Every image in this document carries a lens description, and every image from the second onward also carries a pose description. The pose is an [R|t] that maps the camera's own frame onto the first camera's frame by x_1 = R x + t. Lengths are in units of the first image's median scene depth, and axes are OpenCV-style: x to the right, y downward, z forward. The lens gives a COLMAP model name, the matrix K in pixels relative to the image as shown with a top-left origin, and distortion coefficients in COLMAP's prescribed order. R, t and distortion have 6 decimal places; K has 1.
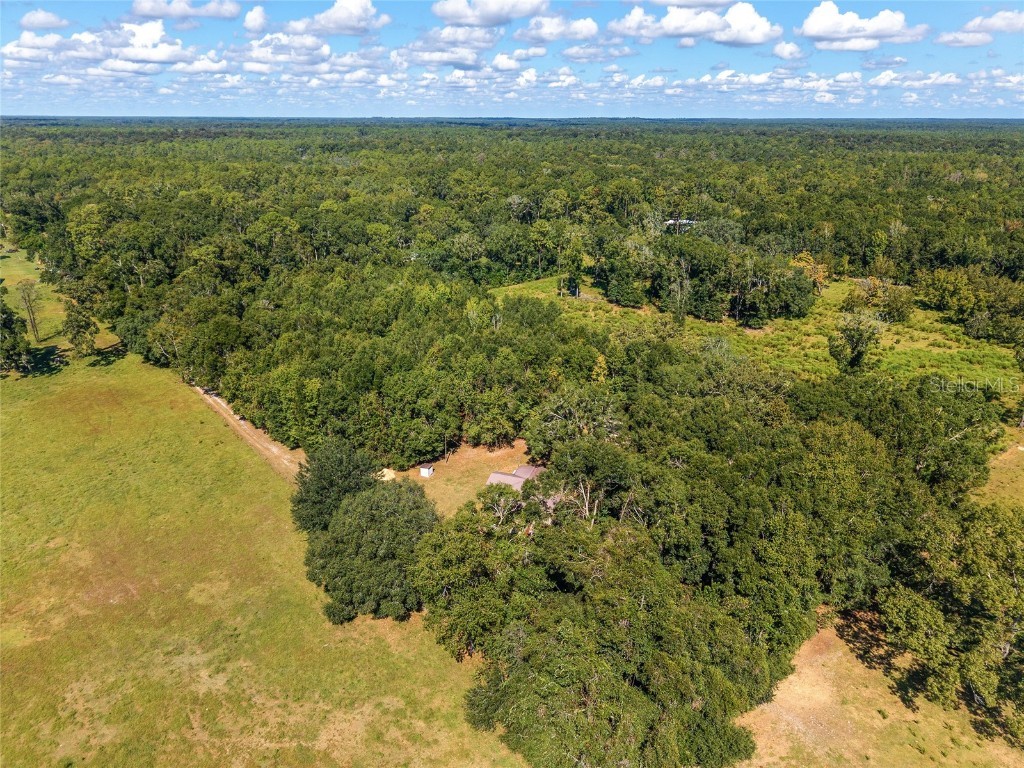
lens RADIAL K [[690.5, 0, 544.7], [0, 690.5, 358.9], [0, 0, 1]] dist [0.013963, -0.013828]
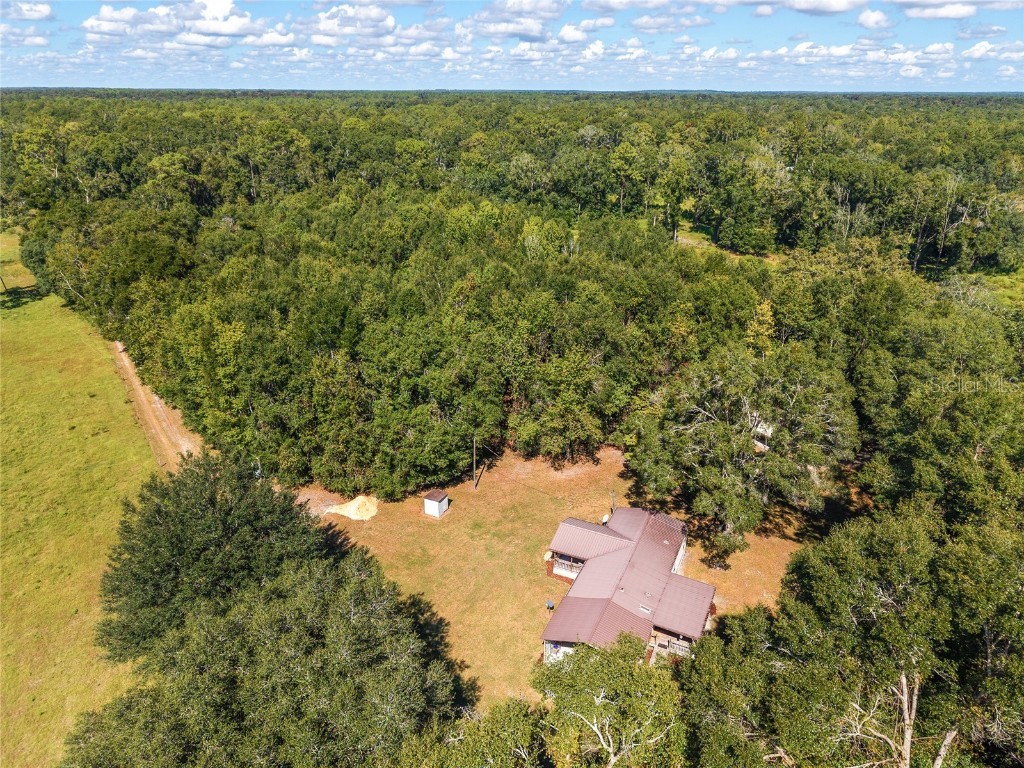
lens RADIAL K [[690.5, 0, 538.9], [0, 690.5, 377.0], [0, 0, 1]] dist [0.013963, -0.013828]
pose [[0.995486, 0.035383, -0.088069, -0.024479], [-0.030637, 0.998034, 0.054676, 0.016435], [0.089831, -0.051731, 0.994613, 0.236575]]
